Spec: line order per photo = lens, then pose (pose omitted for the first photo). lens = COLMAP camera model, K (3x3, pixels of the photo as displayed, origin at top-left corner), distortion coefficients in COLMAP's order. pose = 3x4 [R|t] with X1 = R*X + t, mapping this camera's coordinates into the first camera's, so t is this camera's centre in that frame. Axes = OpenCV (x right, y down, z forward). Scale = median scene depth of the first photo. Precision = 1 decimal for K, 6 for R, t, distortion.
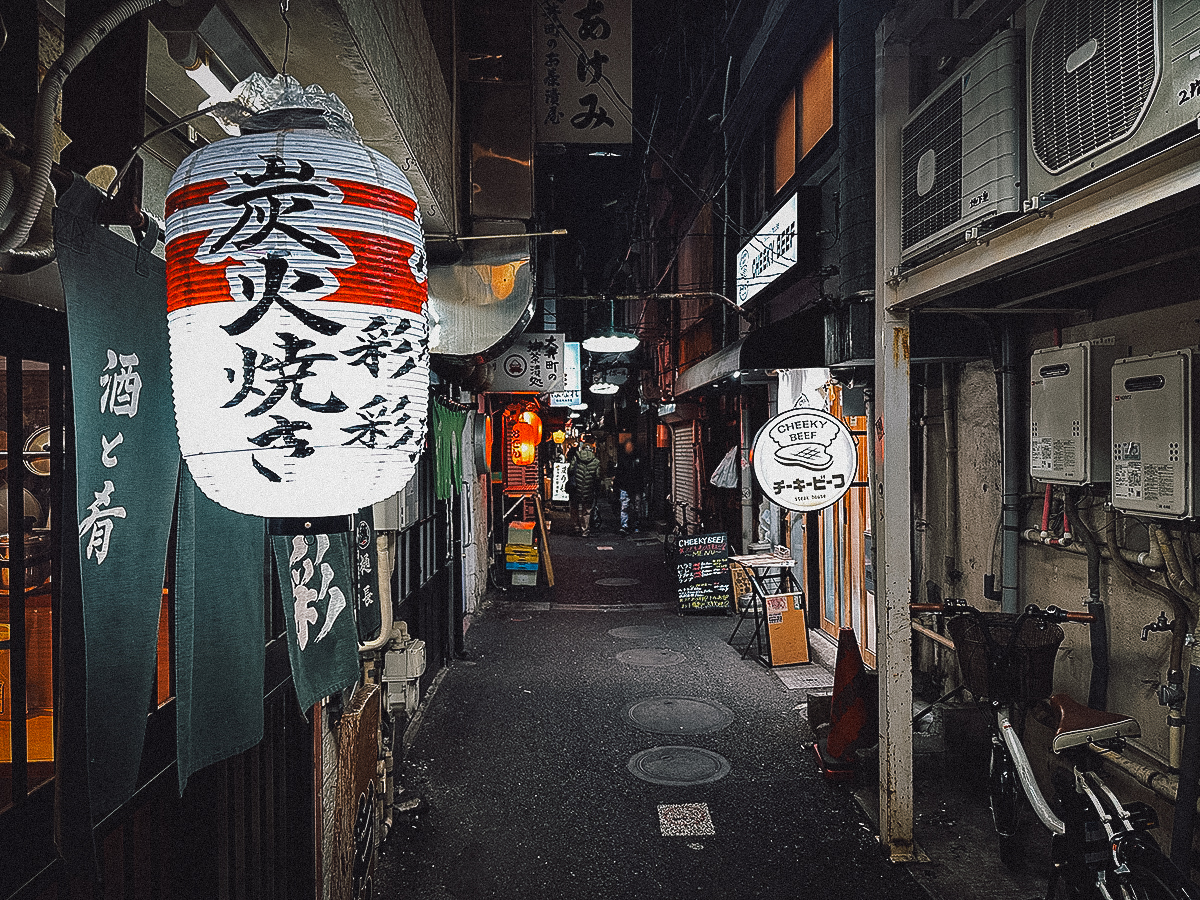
lens RADIAL K [[824.2, 0, 602.5], [0, 824.2, 443.6], [0, 0, 1]] dist [0.002226, 0.000171]
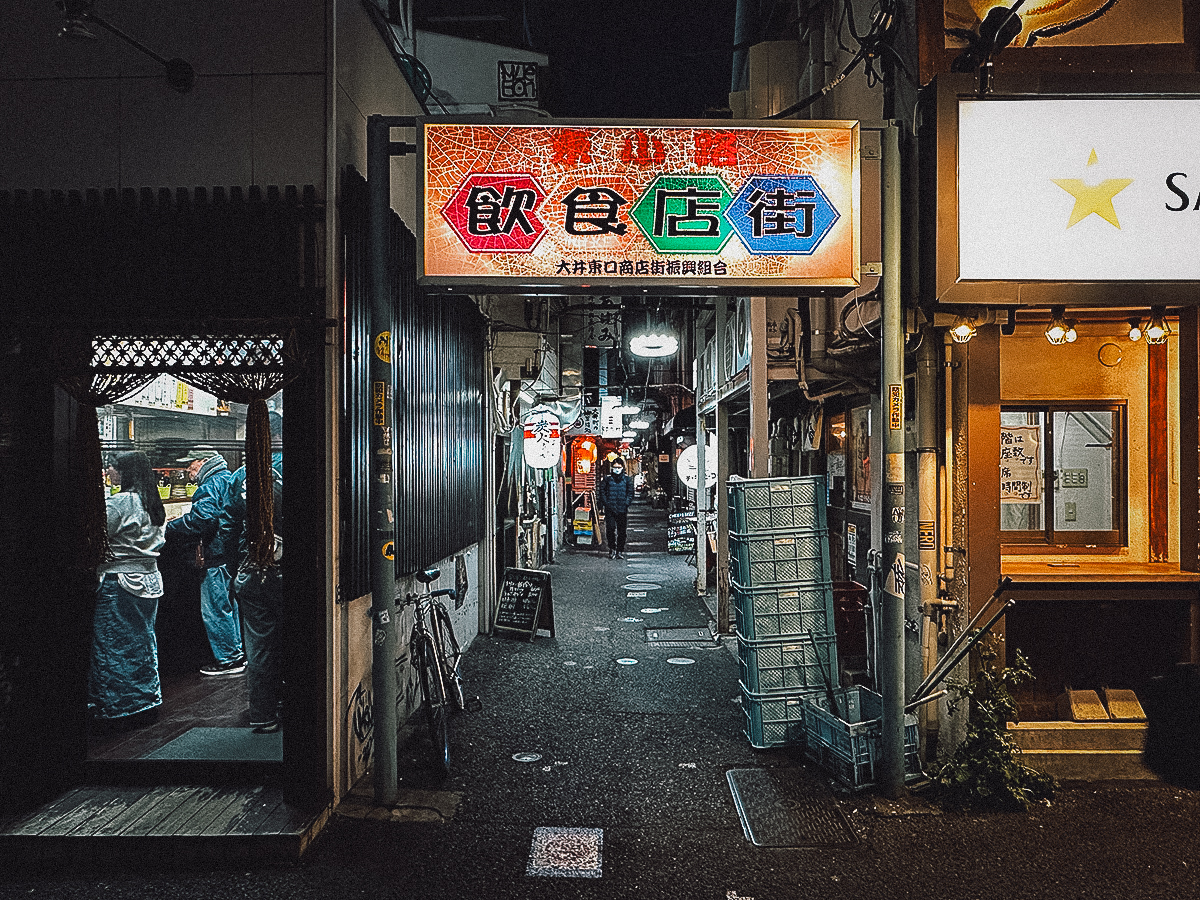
lens RADIAL K [[824.2, 0, 599.8], [0, 824.2, 453.2], [0, 0, 1]] dist [0.002226, 0.000171]
pose [[0.996335, 0.001843, -0.085512, 0.085068], [-0.002998, 0.999906, -0.013387, 0.007019], [0.085479, 0.013594, 0.996247, -0.716357]]
